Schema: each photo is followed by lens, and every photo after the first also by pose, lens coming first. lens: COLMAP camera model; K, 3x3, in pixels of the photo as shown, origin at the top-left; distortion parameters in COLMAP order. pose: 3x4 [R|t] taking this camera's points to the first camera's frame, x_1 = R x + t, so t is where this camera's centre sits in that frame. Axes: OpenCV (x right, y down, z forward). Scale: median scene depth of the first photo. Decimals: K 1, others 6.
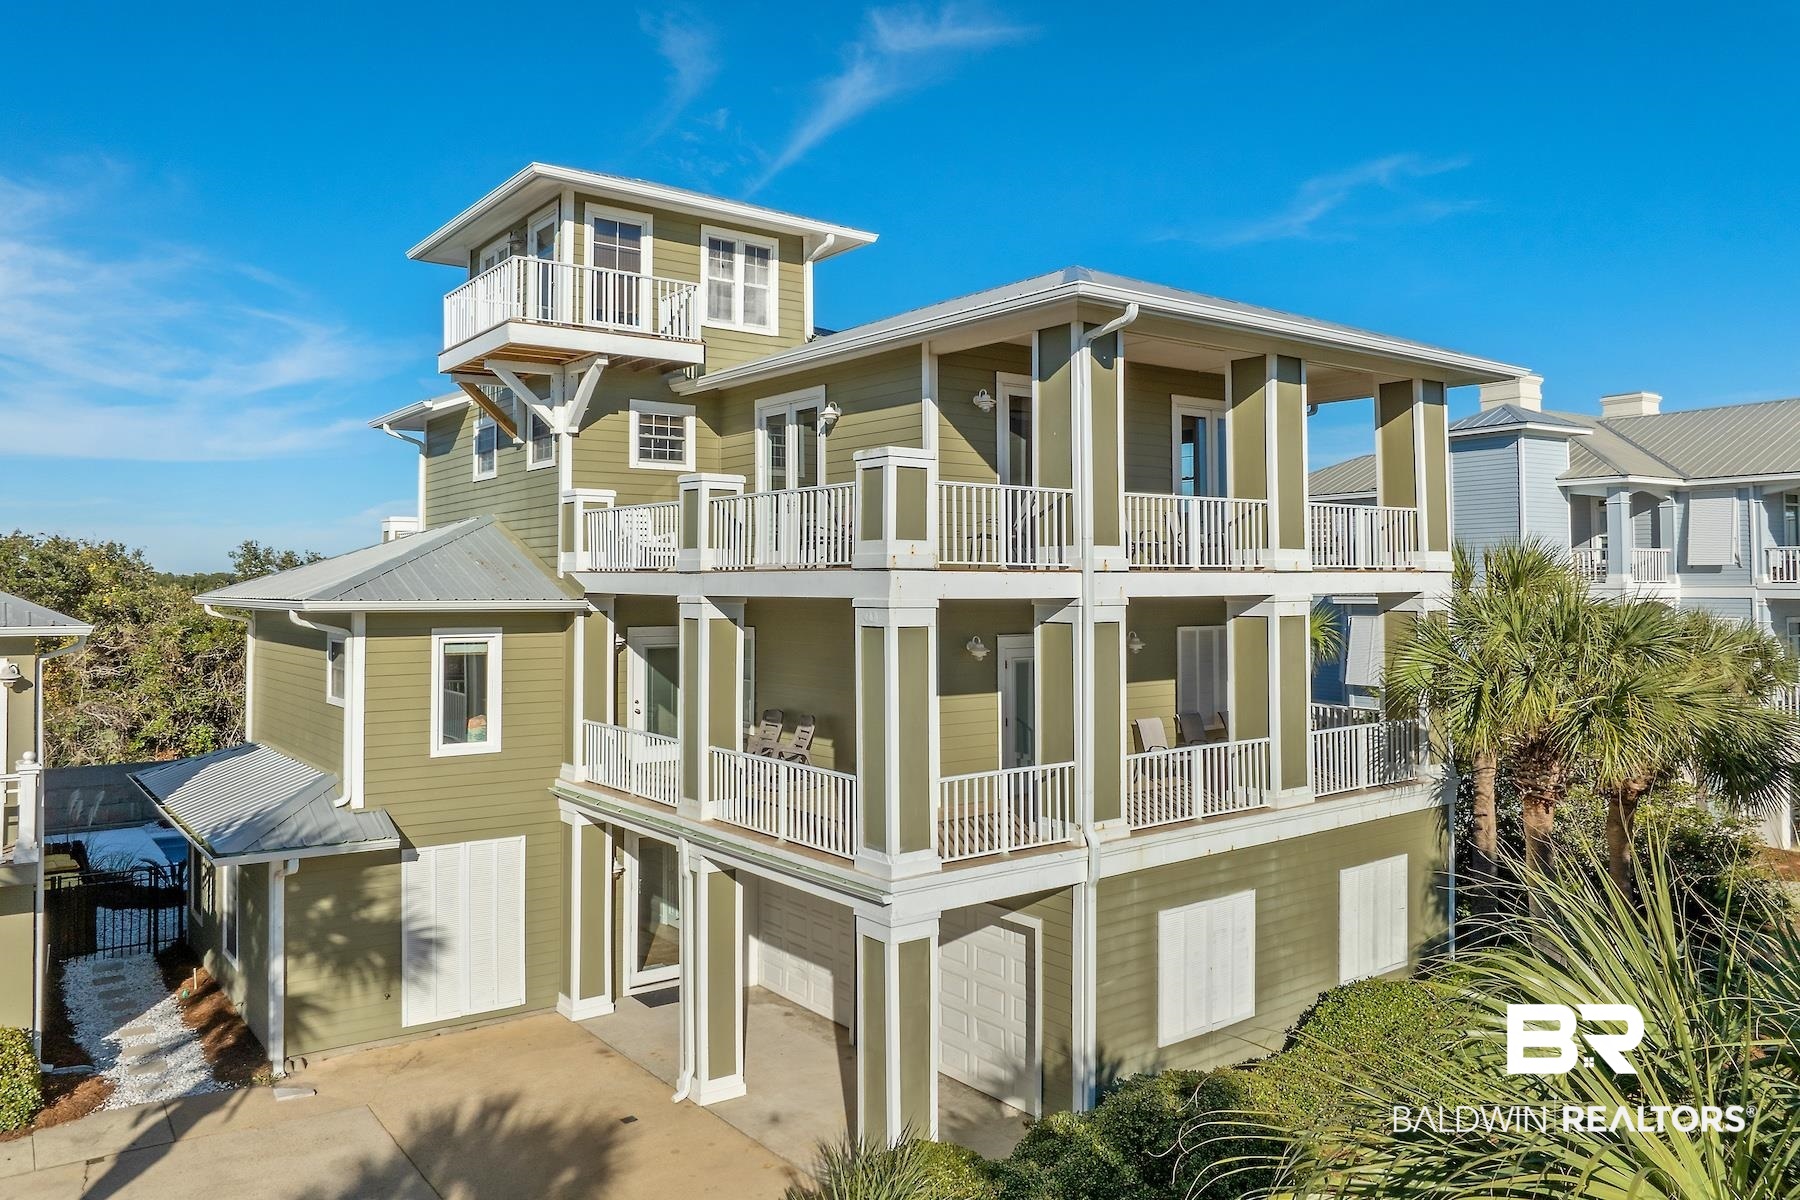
lens RADIAL K [[1265.5, 0, 848.7], [0, 1265.5, 544.5], [0, 0, 1]] dist [-0.031328, -0.002695]
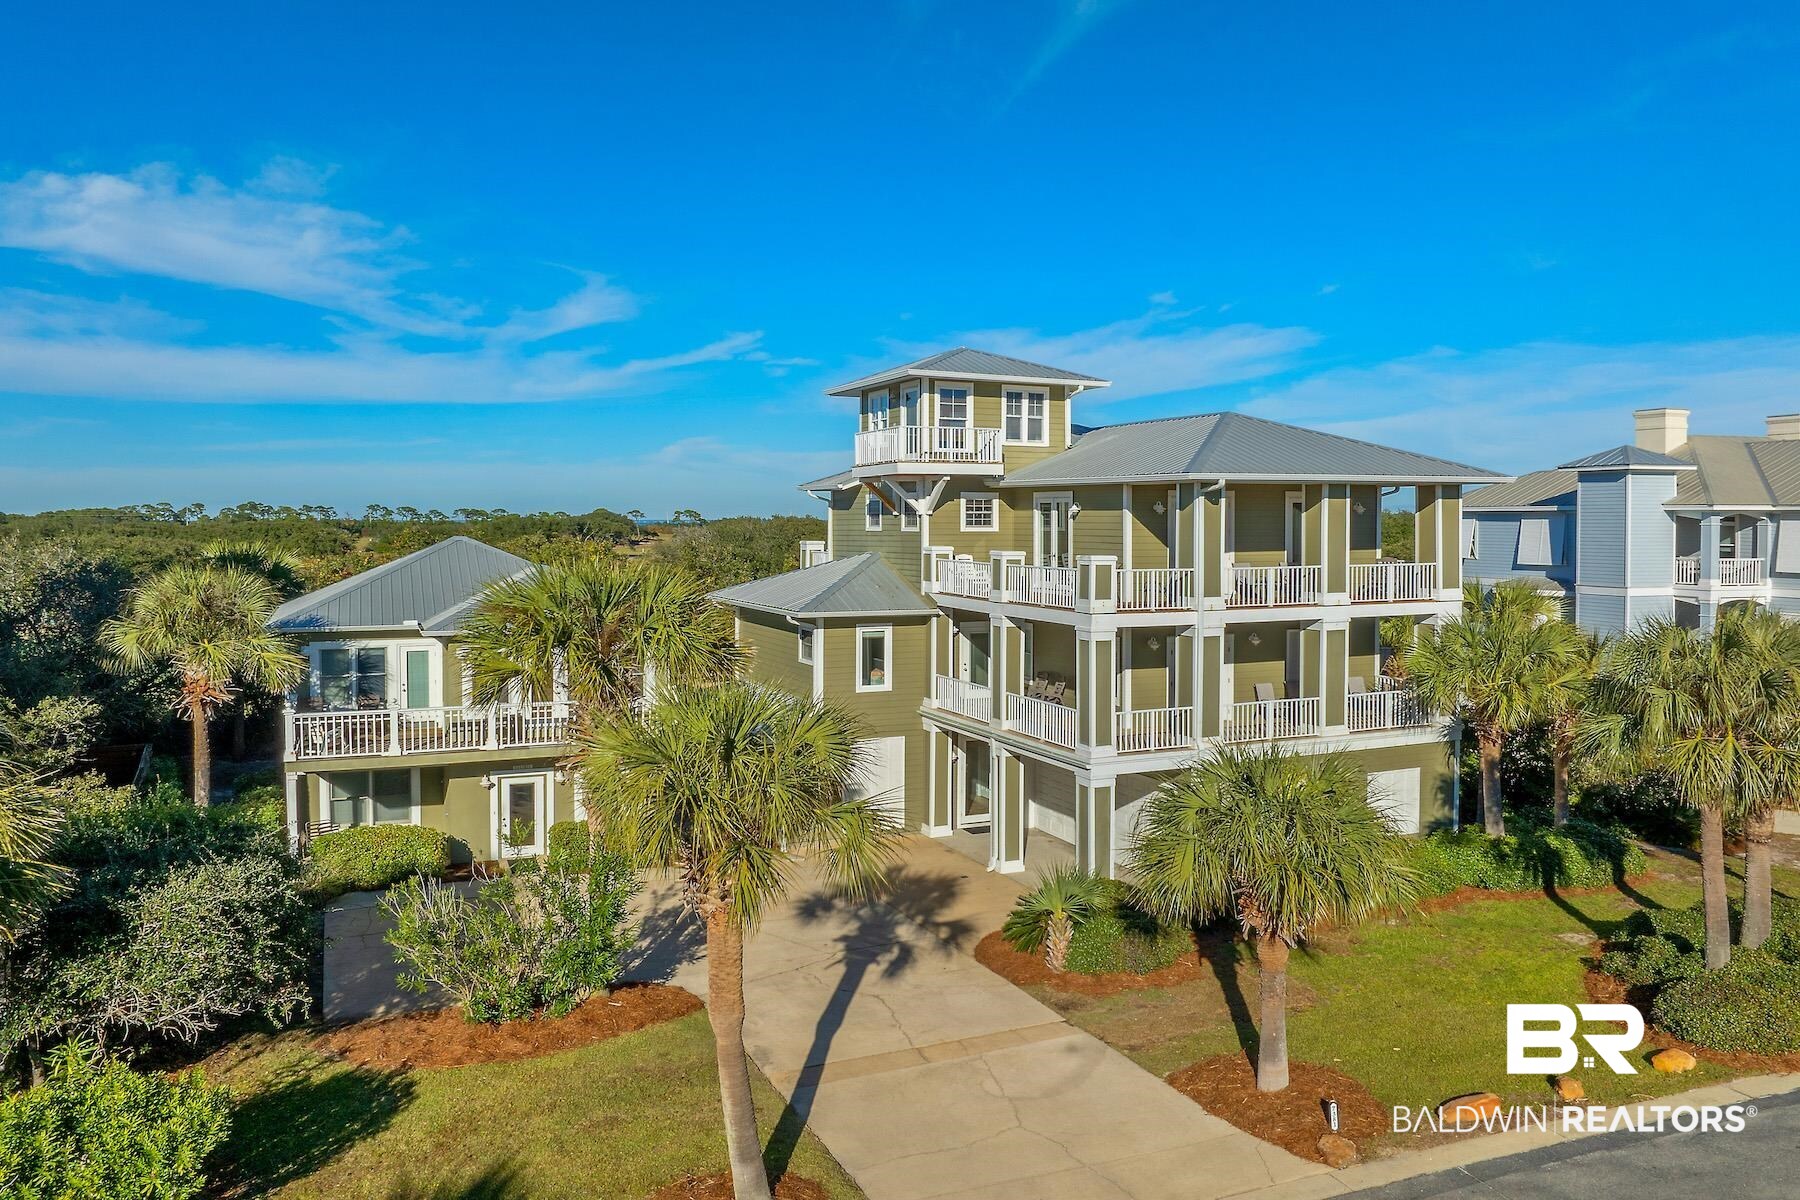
lens RADIAL K [[1257.2, 0, 825.5], [0, 1257.2, 566.2], [0, 0, 1]] dist [-0.008918, -0.025917]
pose [[0.968487, 0.008384, -0.248923, 0.085595], [0.008619, 0.997707, 0.067134, -0.142543], [0.248915, -0.067164, 0.966194, -0.792456]]
